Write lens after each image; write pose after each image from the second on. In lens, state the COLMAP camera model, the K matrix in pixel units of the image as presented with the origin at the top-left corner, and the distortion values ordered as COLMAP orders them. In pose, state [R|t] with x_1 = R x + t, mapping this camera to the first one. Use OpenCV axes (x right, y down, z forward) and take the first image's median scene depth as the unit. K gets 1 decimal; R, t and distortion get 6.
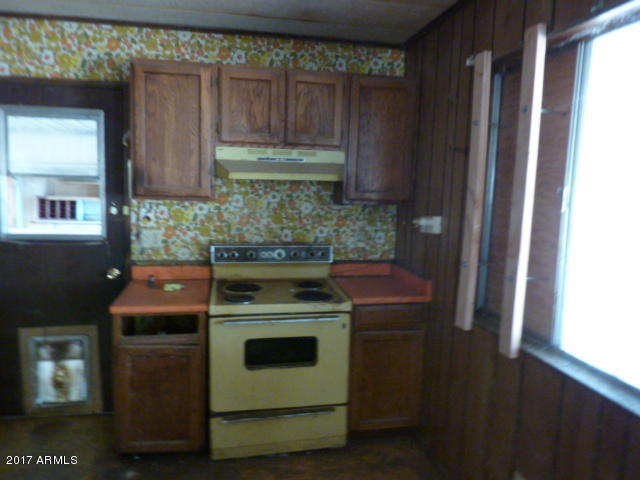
lens RADIAL K [[477.0, 0, 321.0], [0, 477.0, 239.7], [0, 0, 1]] dist [-0.016981, -0.013610]
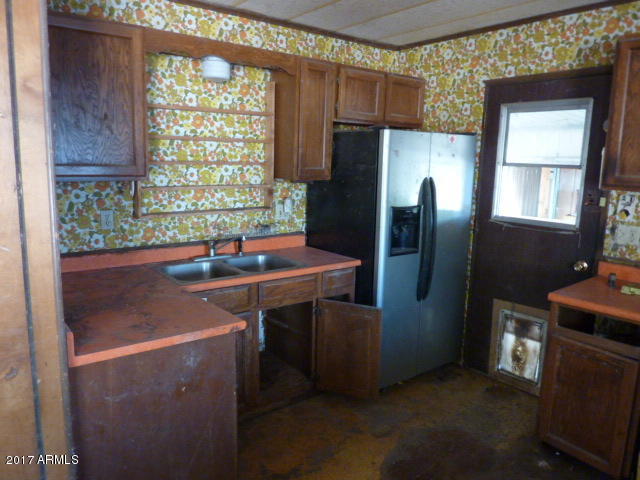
lens RADIAL K [[477.0, 0, 321.0], [0, 477.0, 239.7], [0, 0, 1]] dist [-0.016981, -0.013610]
pose [[0.464773, 0.124347, -0.876655, 0.165293], [-0.117507, 0.989994, 0.078125, 0.004850], [0.877598, 0.066703, 0.474734, 0.071858]]
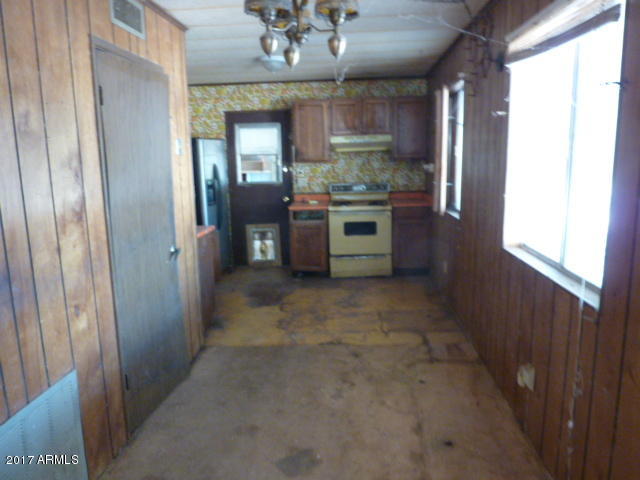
lens RADIAL K [[477.0, 0, 321.0], [0, 477.0, 239.7], [0, 0, 1]] dist [-0.016981, -0.013610]
pose [[0.962700, -0.005371, -0.270517, 0.308358], [0.019992, 0.998482, 0.051320, 0.151935], [0.269831, -0.054814, 0.961346, -1.073565]]
